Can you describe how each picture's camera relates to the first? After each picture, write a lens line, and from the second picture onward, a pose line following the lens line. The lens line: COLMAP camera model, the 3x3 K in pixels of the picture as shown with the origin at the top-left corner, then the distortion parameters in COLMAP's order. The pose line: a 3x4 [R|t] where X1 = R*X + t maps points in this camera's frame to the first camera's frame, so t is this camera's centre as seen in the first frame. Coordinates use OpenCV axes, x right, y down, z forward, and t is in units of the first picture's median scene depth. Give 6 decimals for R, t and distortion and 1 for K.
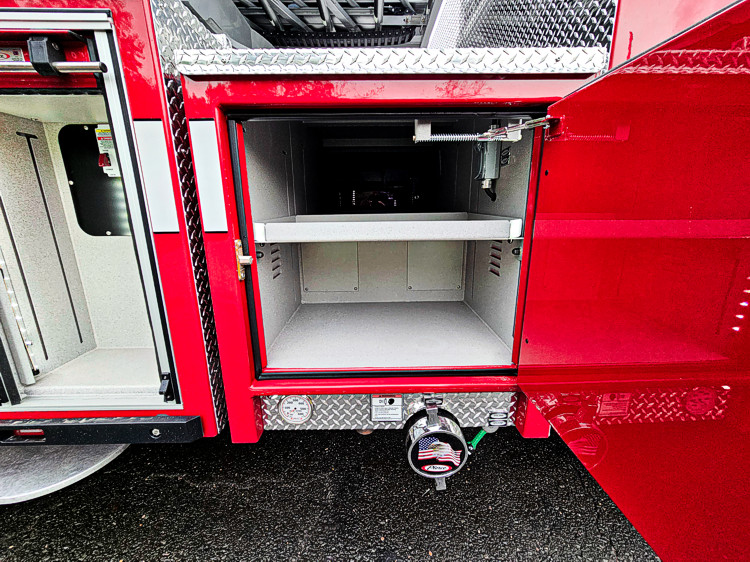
lens RADIAL K [[305.4, 0, 376.4], [0, 305.4, 278.2], [0, 0, 1]] dist [-0.002090, 0.000446]
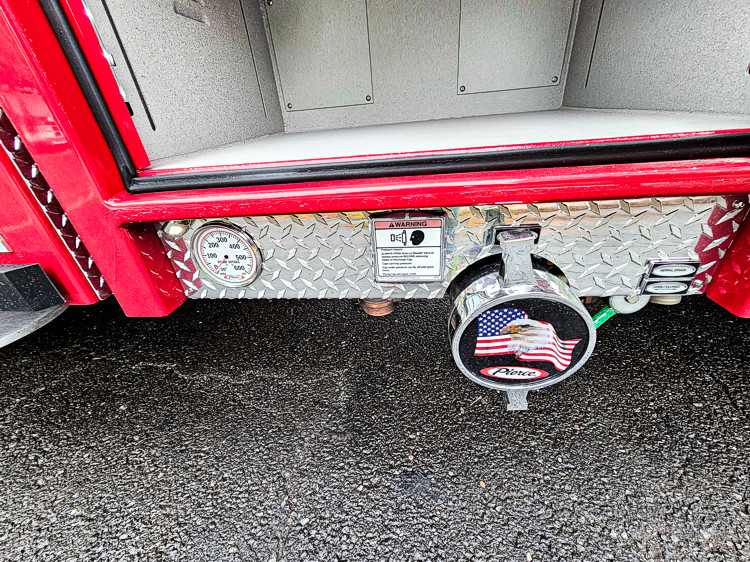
lens RADIAL K [[305.4, 0, 376.4], [0, 305.4, 278.2], [0, 0, 1]] dist [-0.002090, 0.000446]
pose [[0.989345, -0.000745, -0.145589, 0.045068], [0.040585, 0.961758, 0.270878, 0.277534], [0.139820, -0.273900, 0.951540, 0.451679]]
